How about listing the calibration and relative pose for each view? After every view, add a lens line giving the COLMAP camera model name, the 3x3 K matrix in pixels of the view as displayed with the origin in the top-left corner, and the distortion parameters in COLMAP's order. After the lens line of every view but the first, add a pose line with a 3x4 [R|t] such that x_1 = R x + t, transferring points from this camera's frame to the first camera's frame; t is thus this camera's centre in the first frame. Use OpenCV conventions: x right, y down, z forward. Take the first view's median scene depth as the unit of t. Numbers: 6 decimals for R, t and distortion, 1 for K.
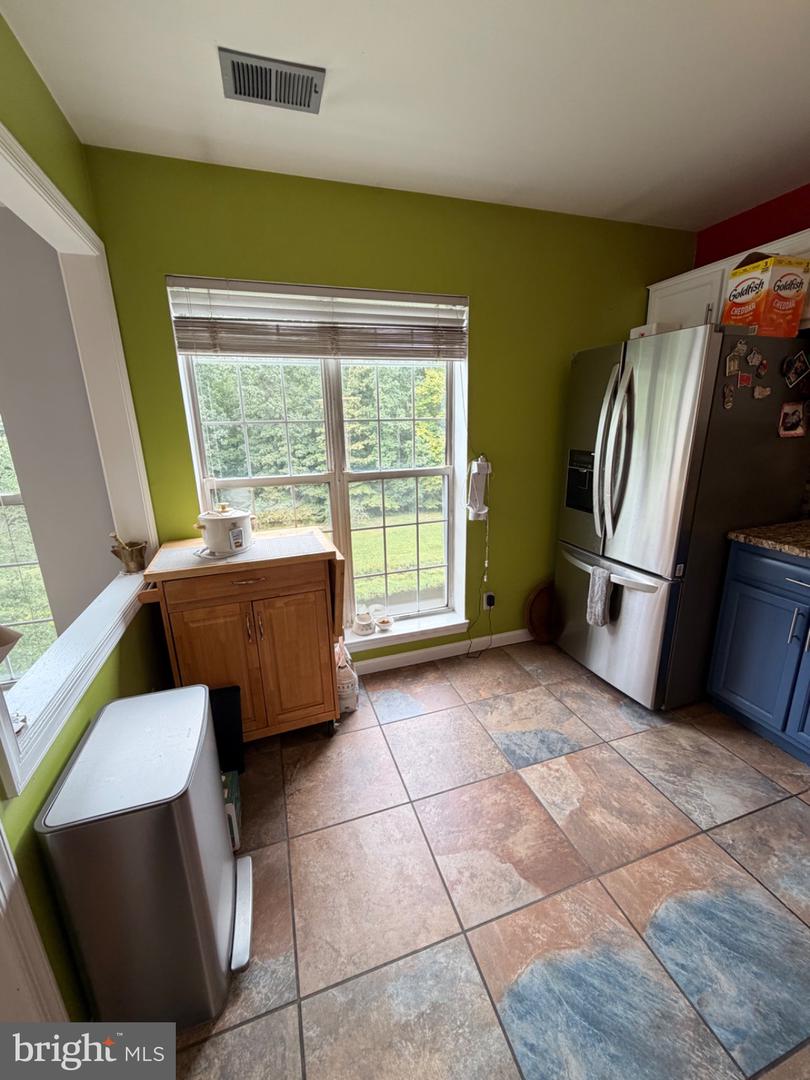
lens RADIAL K [[431.3, 0, 403.6], [0, 431.3, 534.4], [0, 0, 1]] dist [-0.001689, 0.000906]
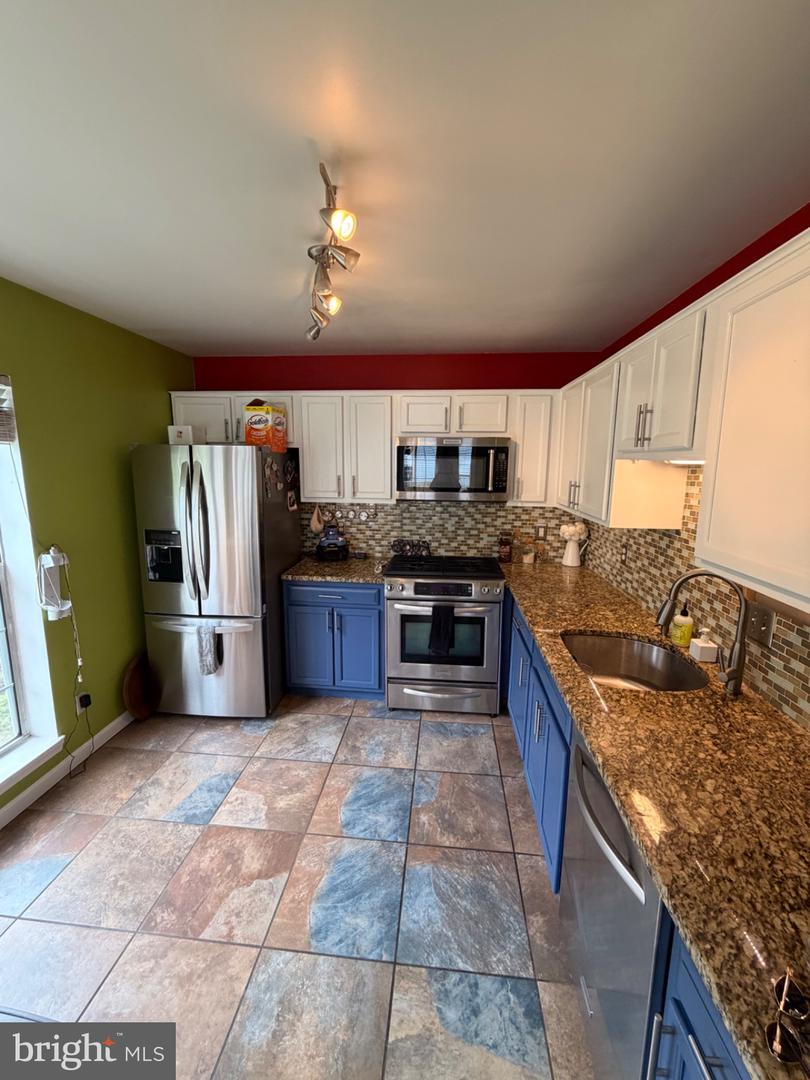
lens RADIAL K [[431.3, 0, 403.6], [0, 431.3, 534.4], [0, 0, 1]] dist [-0.001689, 0.000906]
pose [[0.404301, -0.119494, 0.906787, -0.410924], [0.214005, 0.976267, 0.033233, -0.099551], [-0.889237, 0.180621, 0.420278, -0.041766]]
